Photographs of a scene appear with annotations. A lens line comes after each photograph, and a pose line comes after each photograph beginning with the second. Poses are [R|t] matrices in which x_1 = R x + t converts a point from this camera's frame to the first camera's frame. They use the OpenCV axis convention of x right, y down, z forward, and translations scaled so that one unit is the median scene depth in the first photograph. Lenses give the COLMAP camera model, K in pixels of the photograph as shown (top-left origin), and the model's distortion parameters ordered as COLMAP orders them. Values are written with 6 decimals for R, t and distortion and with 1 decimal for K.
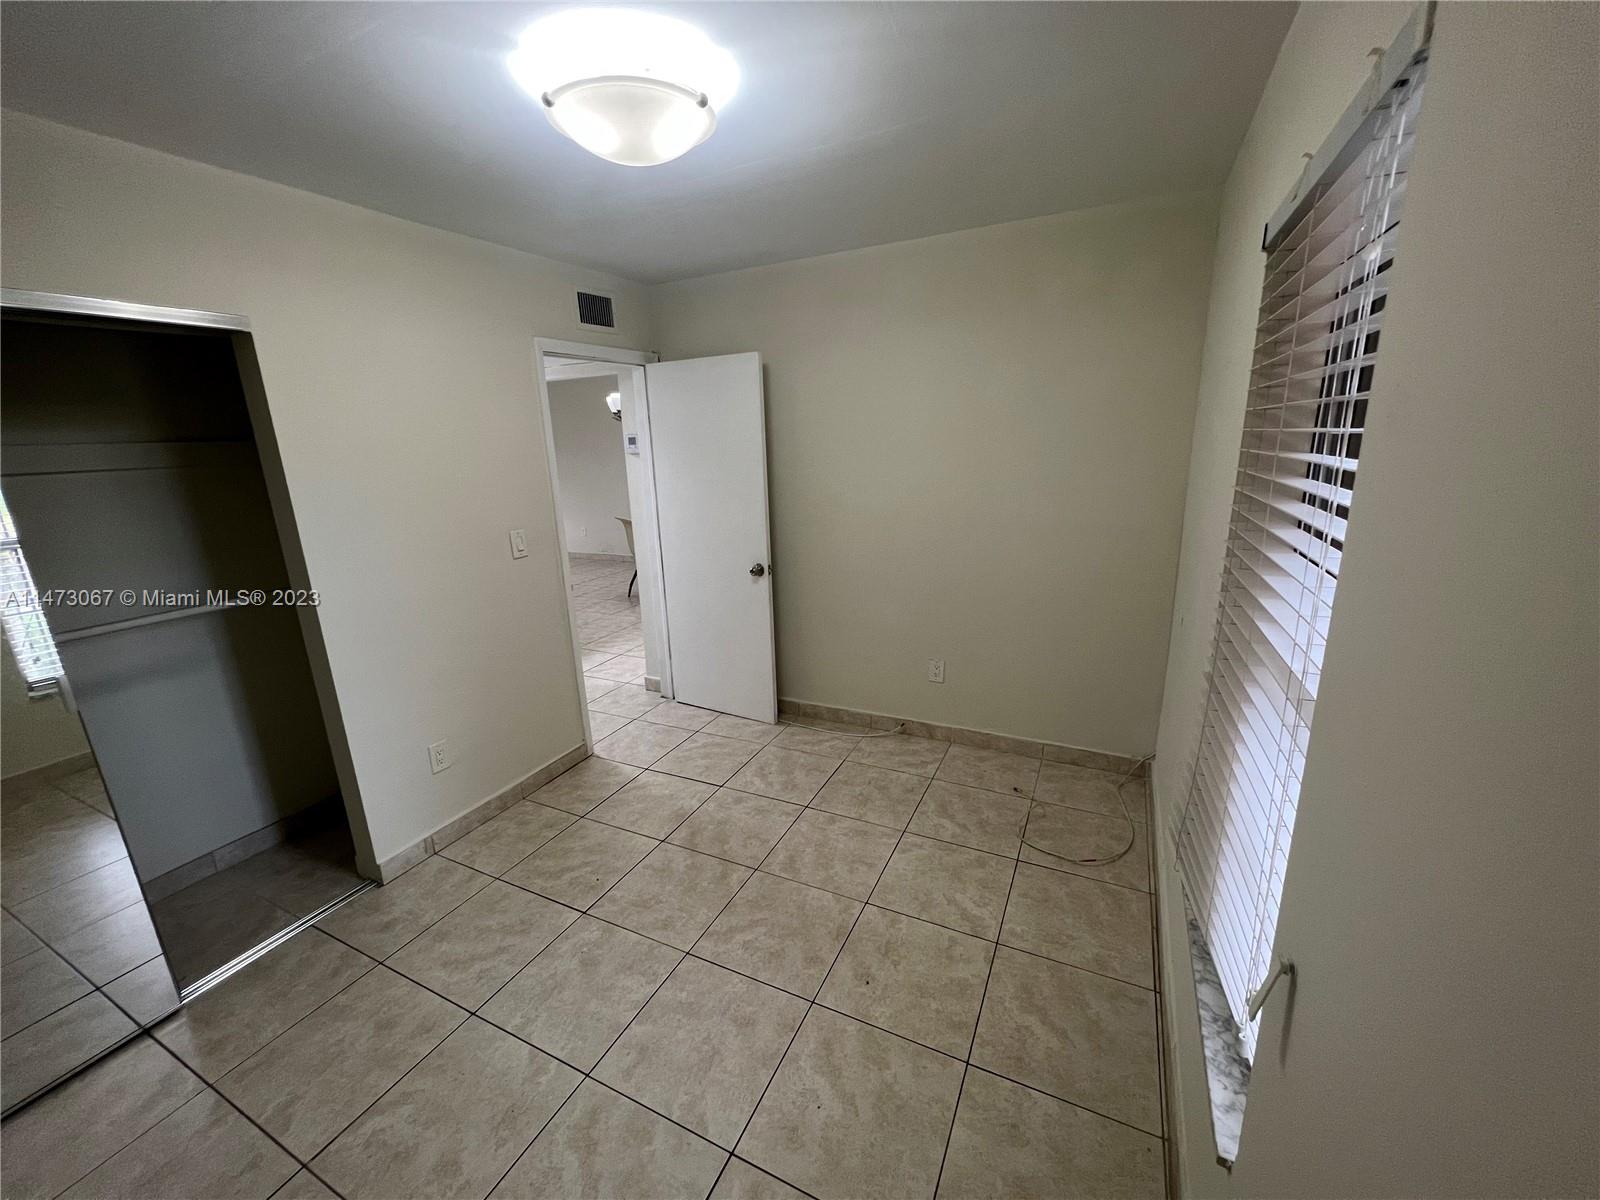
lens RADIAL K [[636.2, 0, 793.8], [0, 636.2, 603.2], [0, 0, 1]] dist [-0.000025, -0.000026]
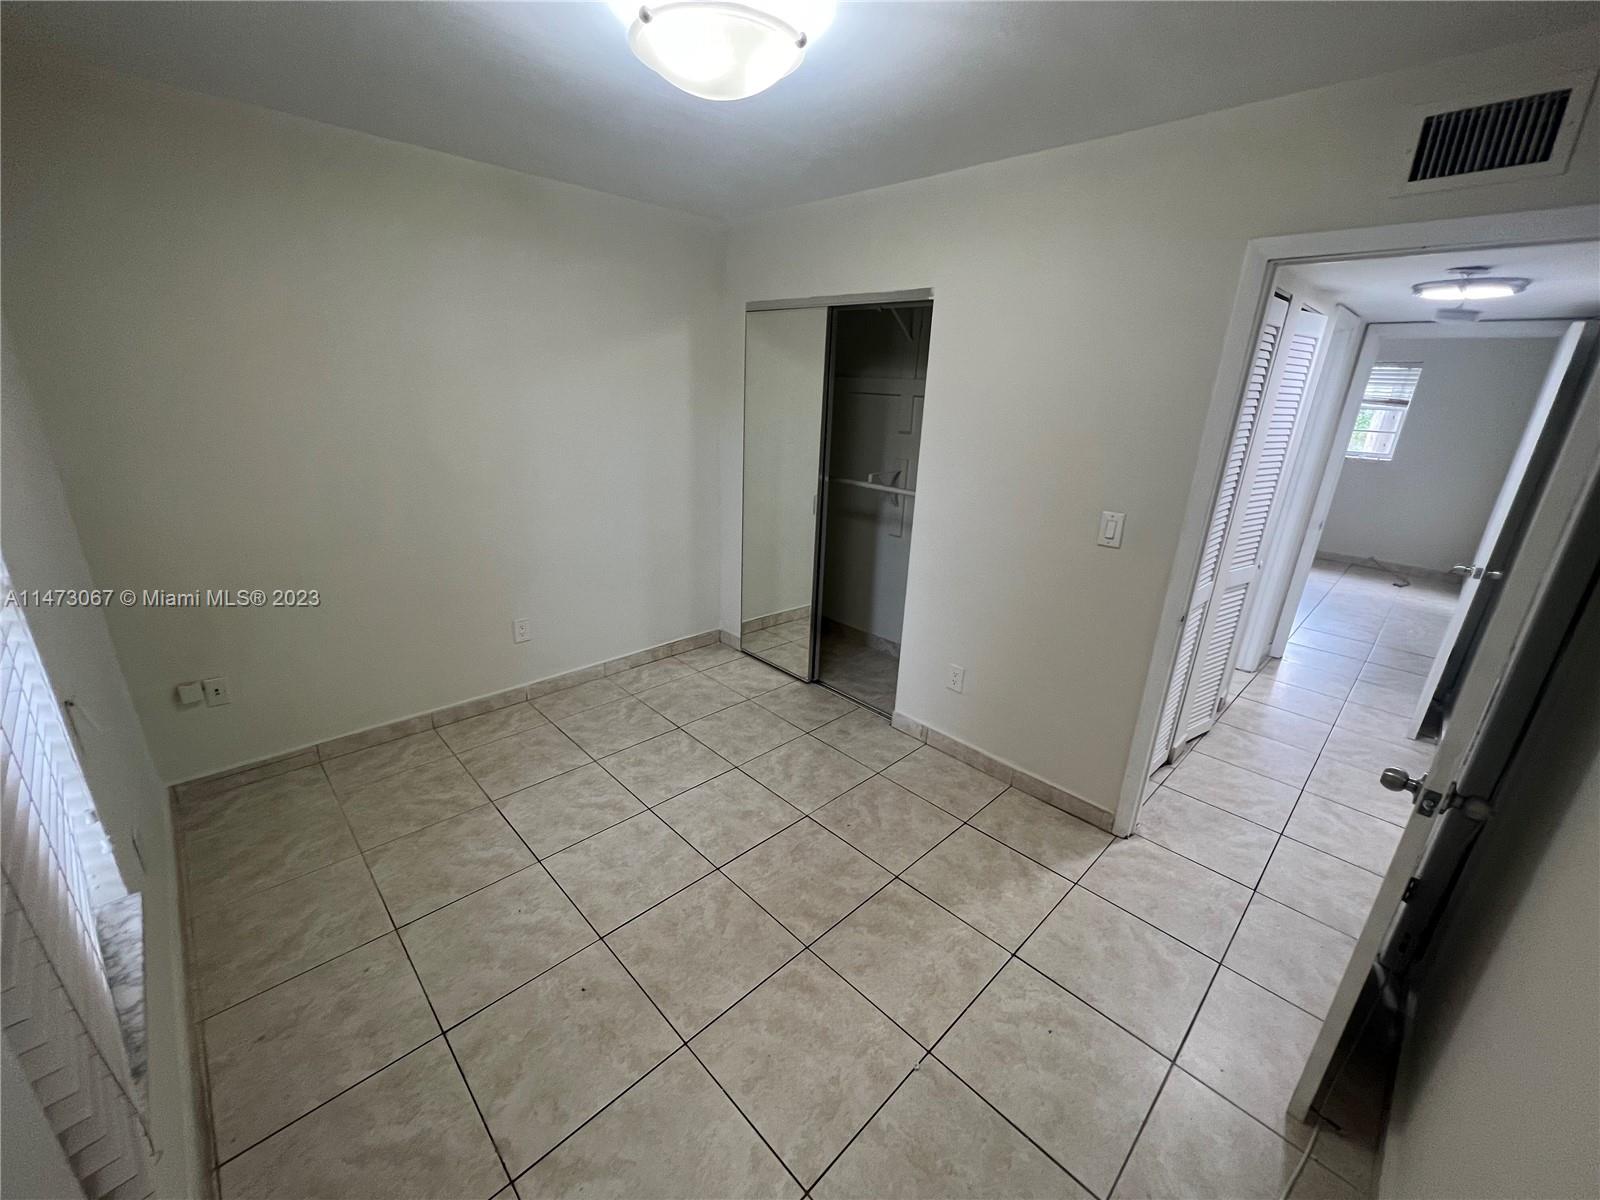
lens RADIAL K [[645.1, 0, 792.4], [0, 645.1, 598.8], [0, 0, 1]] dist [-0.001133, -0.000333]
pose [[-0.335459, 0.327065, -0.883457, 0.563799], [-0.268310, 0.865786, 0.422403, -0.319830], [0.903038, 0.378739, -0.202682, 1.073163]]
